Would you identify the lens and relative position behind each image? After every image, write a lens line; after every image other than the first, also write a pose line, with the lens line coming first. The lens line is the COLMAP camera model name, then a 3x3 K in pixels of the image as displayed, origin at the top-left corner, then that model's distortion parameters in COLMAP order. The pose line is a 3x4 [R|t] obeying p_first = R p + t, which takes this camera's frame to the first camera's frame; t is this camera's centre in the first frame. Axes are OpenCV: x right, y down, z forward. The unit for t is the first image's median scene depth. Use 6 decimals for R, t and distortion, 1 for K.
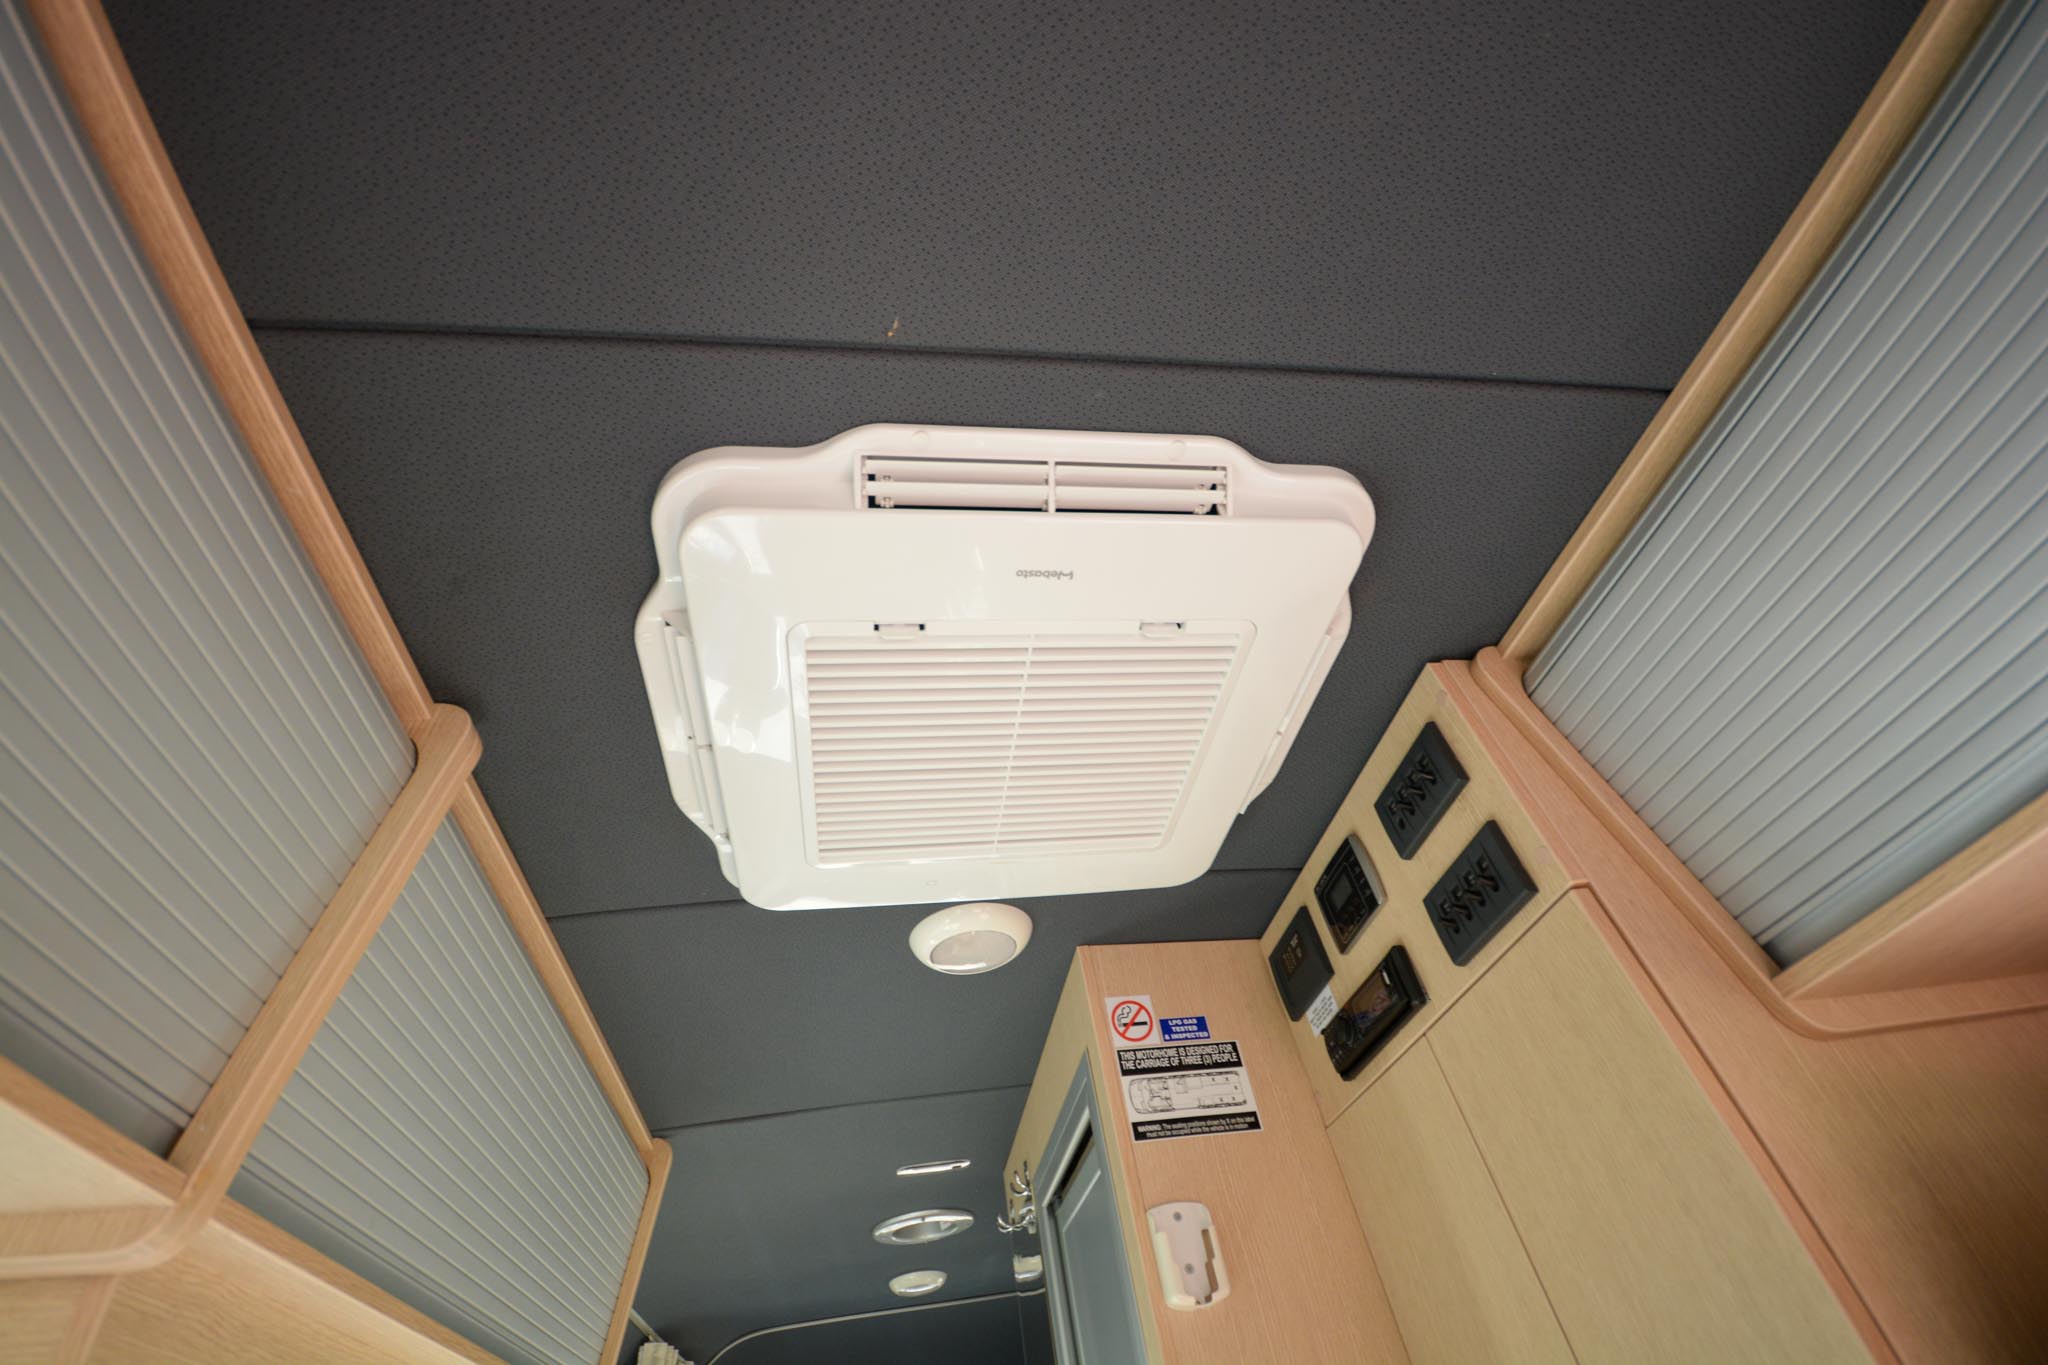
lens RADIAL K [[886.9, 0, 1013.5], [0, 886.9, 690.0], [0, 0, 1]] dist [-0.004557, -0.000643]
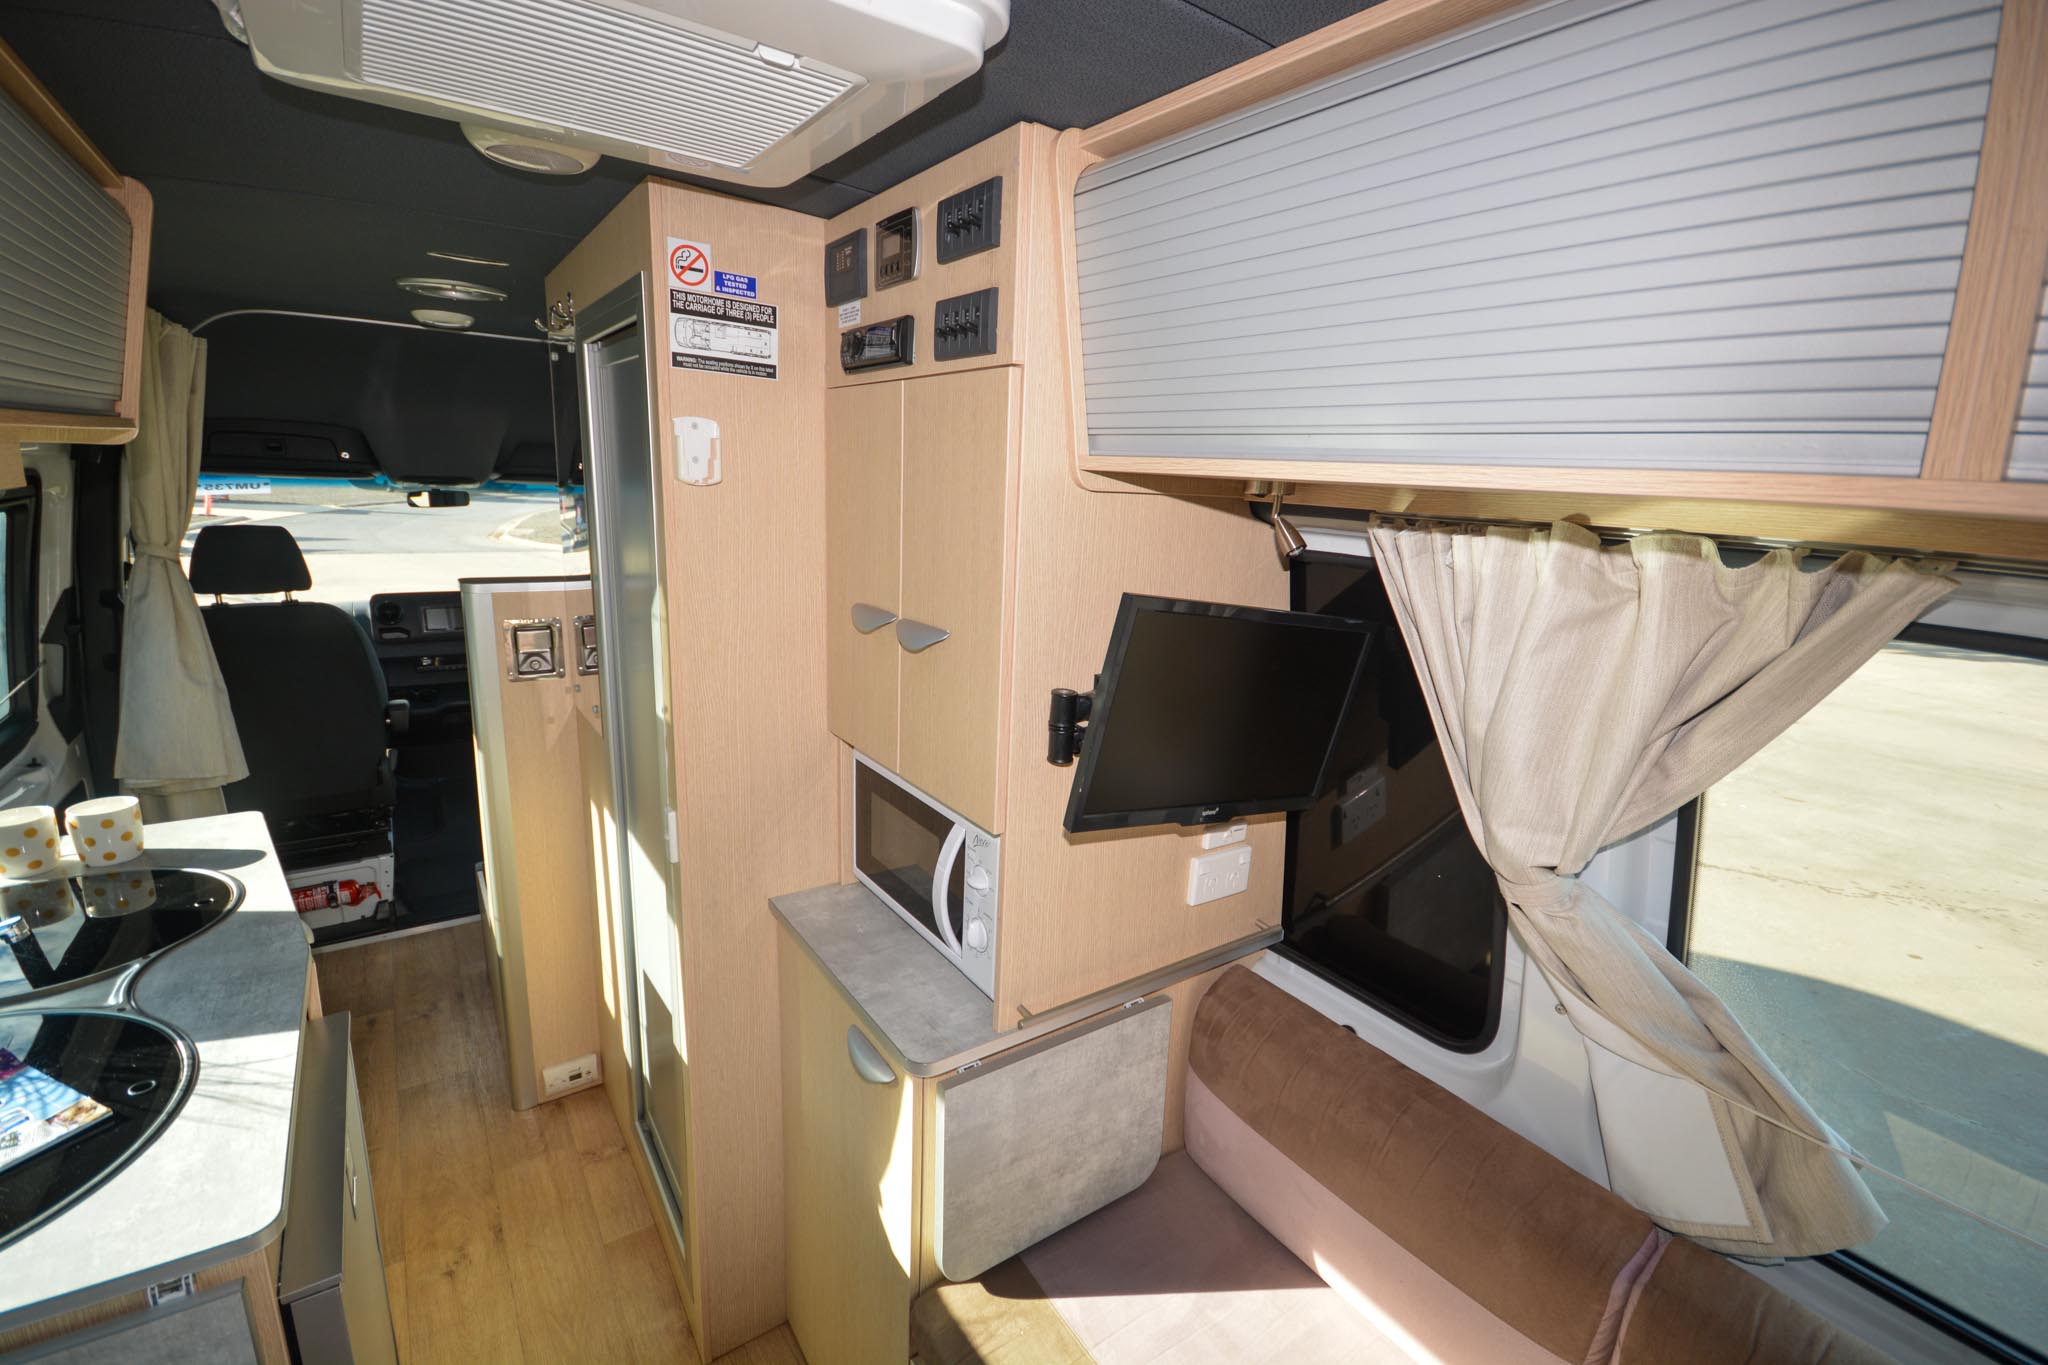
lens RADIAL K [[897.0, 0, 1014.1], [0, 897.0, 684.4], [0, 0, 1]] dist [0.020640, -0.017988]
pose [[0.868295, 0.067643, 0.491415, -0.037057], [-0.444291, 0.546635, 0.709786, -0.346753], [-0.220612, -0.834635, 0.504693, -0.122247]]
